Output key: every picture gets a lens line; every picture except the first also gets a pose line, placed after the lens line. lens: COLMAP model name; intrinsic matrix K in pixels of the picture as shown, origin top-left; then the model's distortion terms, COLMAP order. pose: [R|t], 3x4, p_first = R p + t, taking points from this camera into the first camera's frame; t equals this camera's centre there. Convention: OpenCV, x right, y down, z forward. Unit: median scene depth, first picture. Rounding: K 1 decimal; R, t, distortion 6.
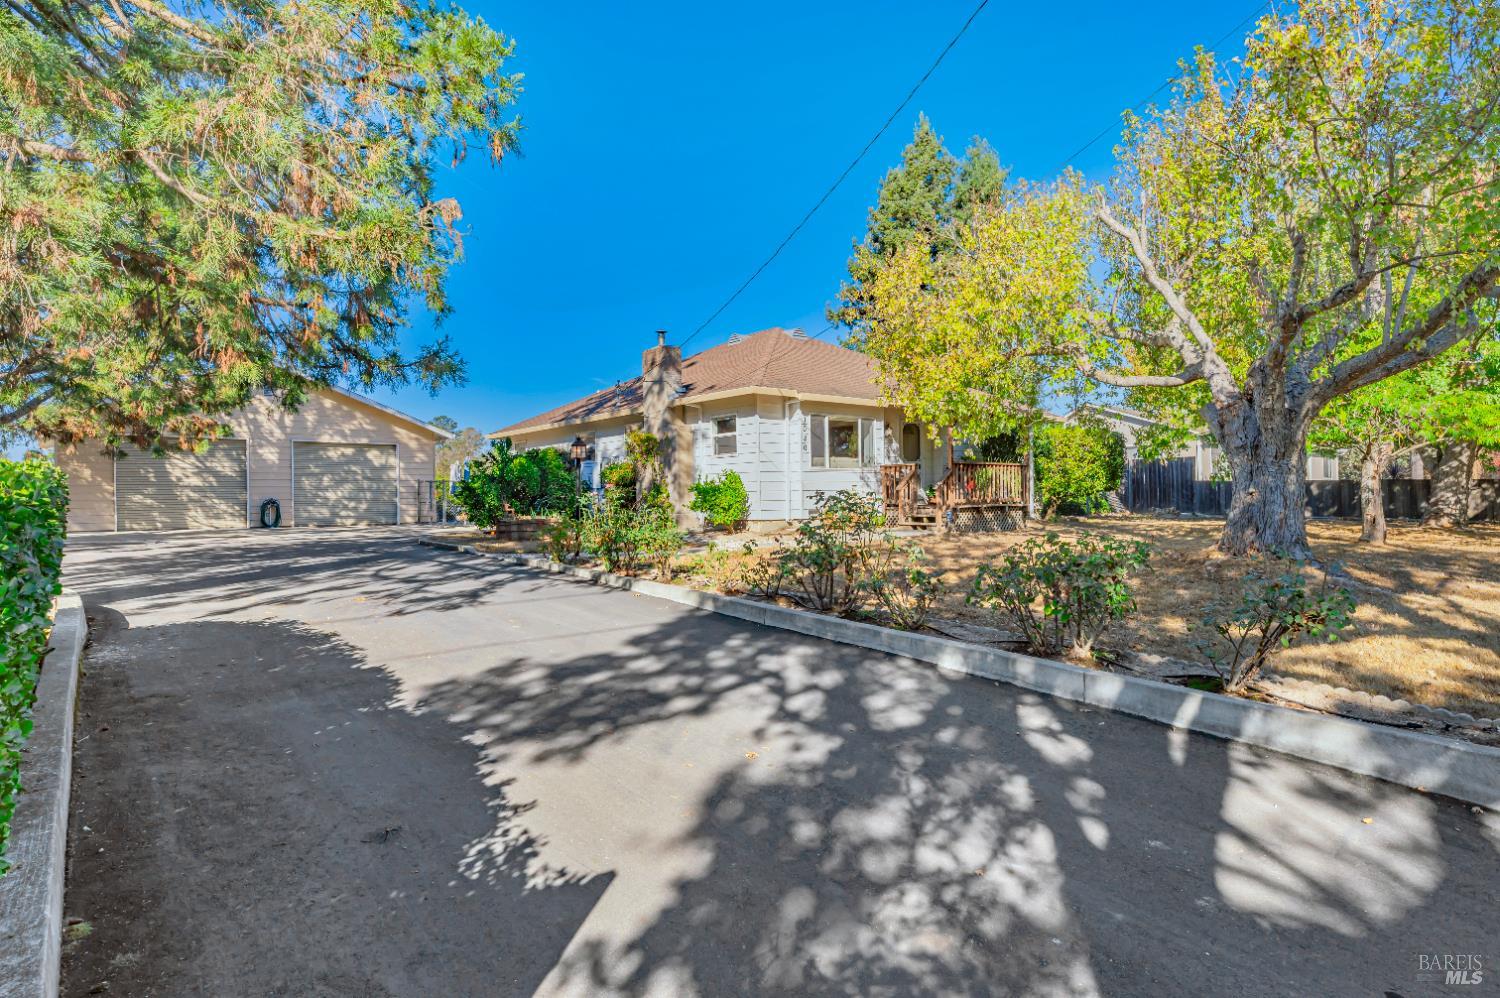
lens RADIAL K [[773.4, 0, 751.0], [0, 773.4, 490.5], [0, 0, 1]] dist [-0.015996, -0.000331]
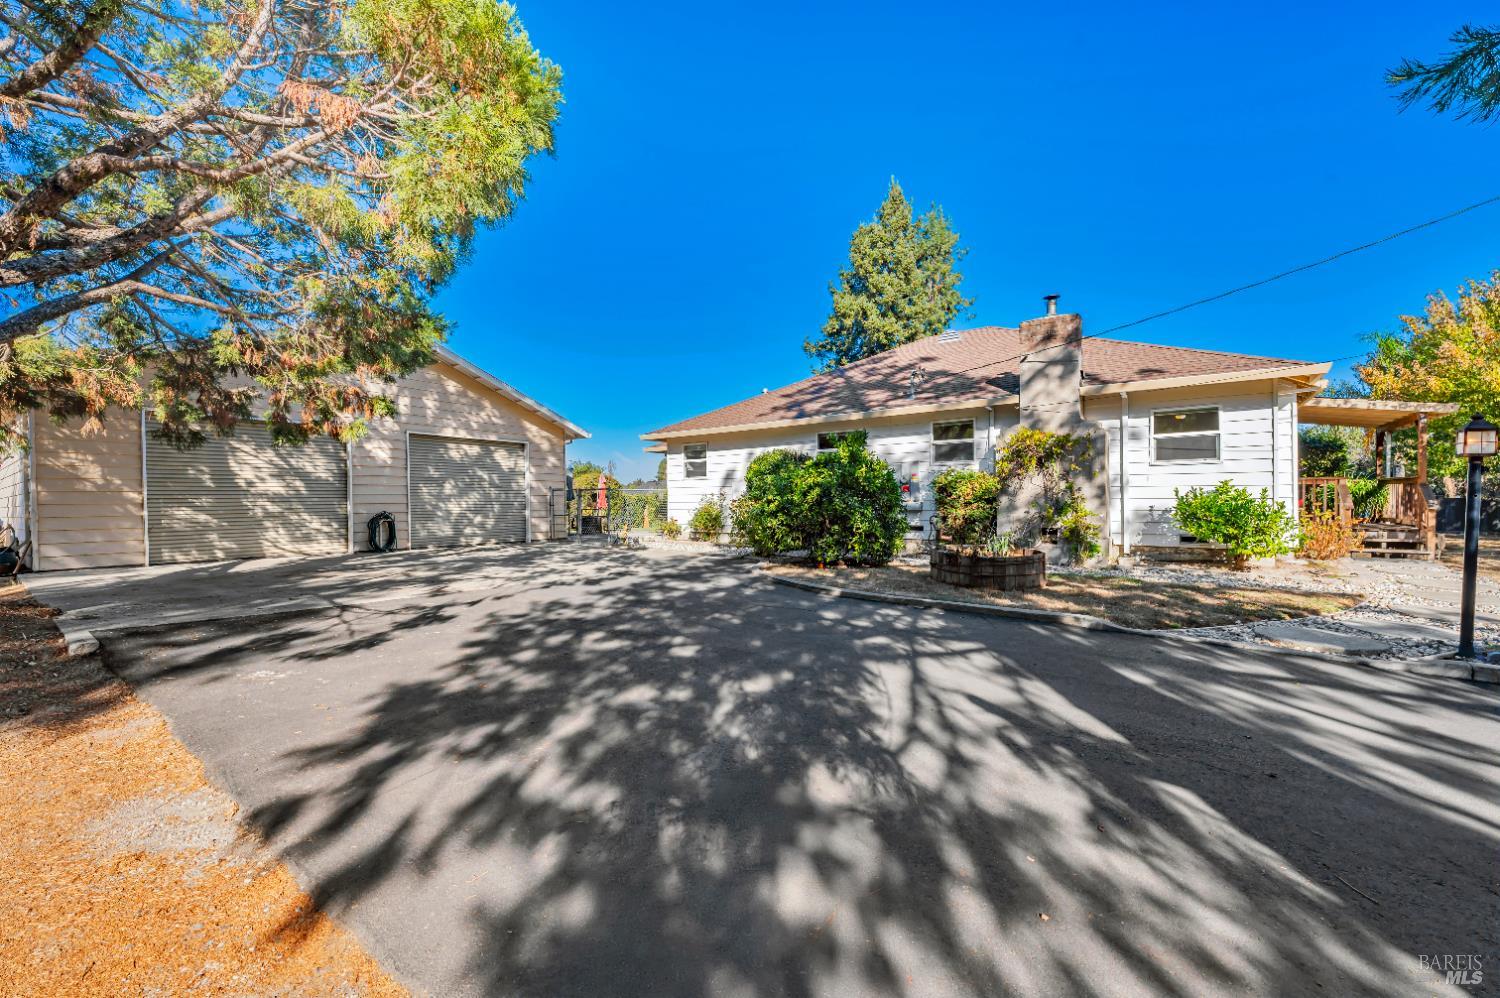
lens RADIAL K [[595.8, 0, 749.5], [0, 595.8, 499.4], [0, 0, 1]] dist [-0.001557, -0.000152]
pose [[0.978904, 0.008136, 0.204158, -0.401665], [-0.008579, 0.999962, 0.001281, -0.005098], [-0.204140, -0.003005, 0.978937, 0.381714]]
